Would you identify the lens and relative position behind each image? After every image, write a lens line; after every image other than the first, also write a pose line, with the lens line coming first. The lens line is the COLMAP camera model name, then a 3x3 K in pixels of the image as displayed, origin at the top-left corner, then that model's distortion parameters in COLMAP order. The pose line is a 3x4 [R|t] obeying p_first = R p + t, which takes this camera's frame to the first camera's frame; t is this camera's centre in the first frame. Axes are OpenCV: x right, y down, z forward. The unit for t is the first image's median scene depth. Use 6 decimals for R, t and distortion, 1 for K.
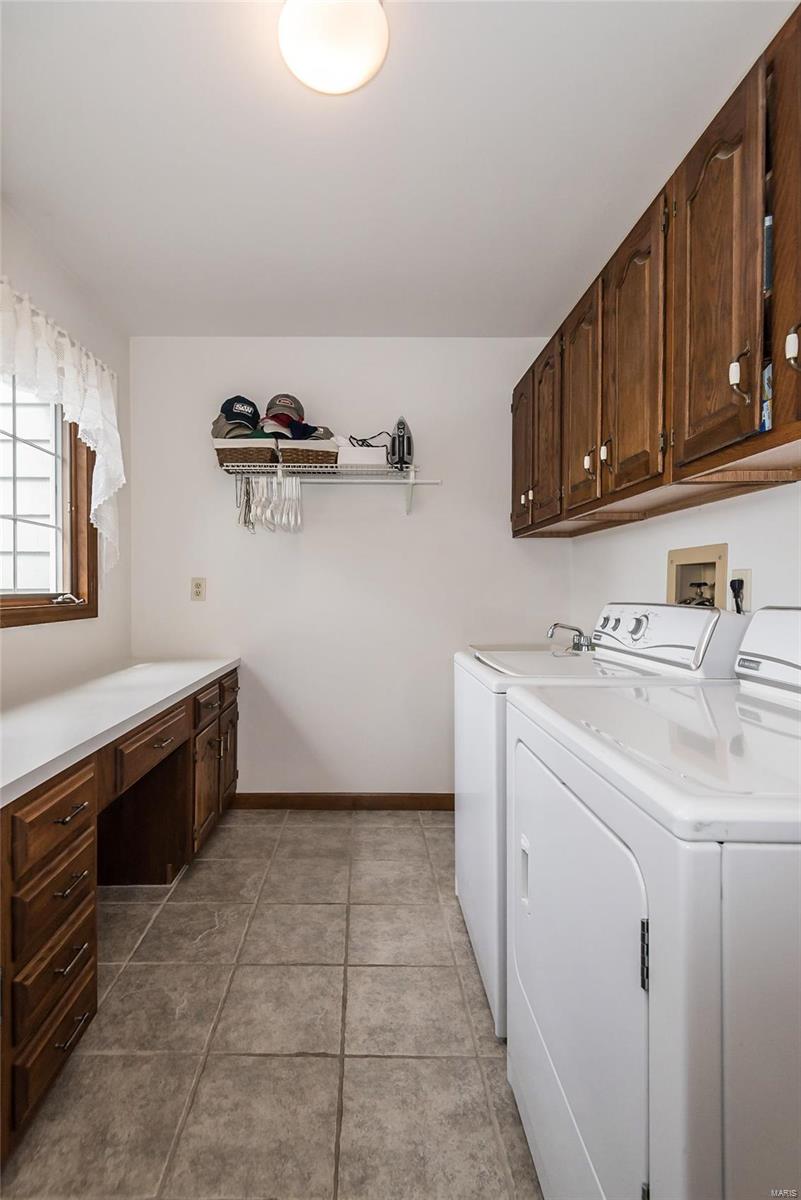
lens RADIAL K [[592.0, 0, 396.5], [0, 592.0, 592.7], [0, 0, 1]] dist [0.023773, -0.009269]
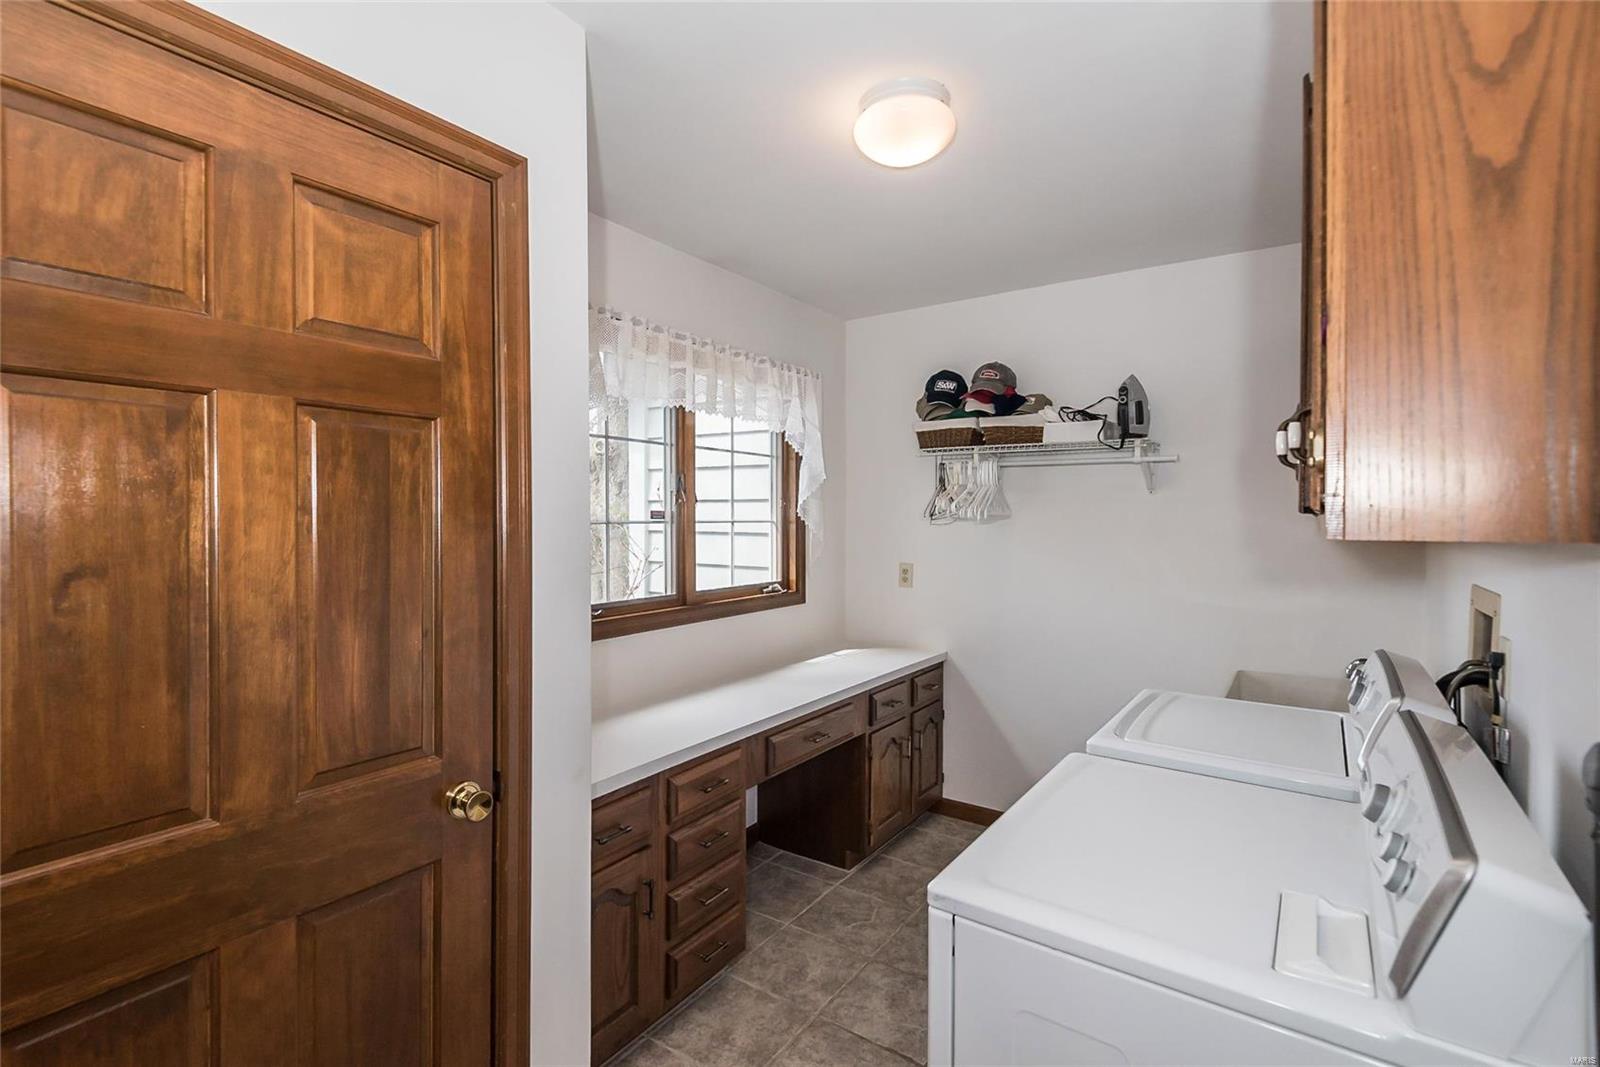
lens RADIAL K [[749.5, 0, 775.1], [0, 749.5, 555.6], [0, 0, 1]] dist [0.018722, -0.001053]
pose [[0.813757, 0.028192, -0.580521, 0.234893], [-0.014540, 0.999498, 0.028157, -0.084417], [0.581023, -0.014472, 0.813759, -0.117514]]
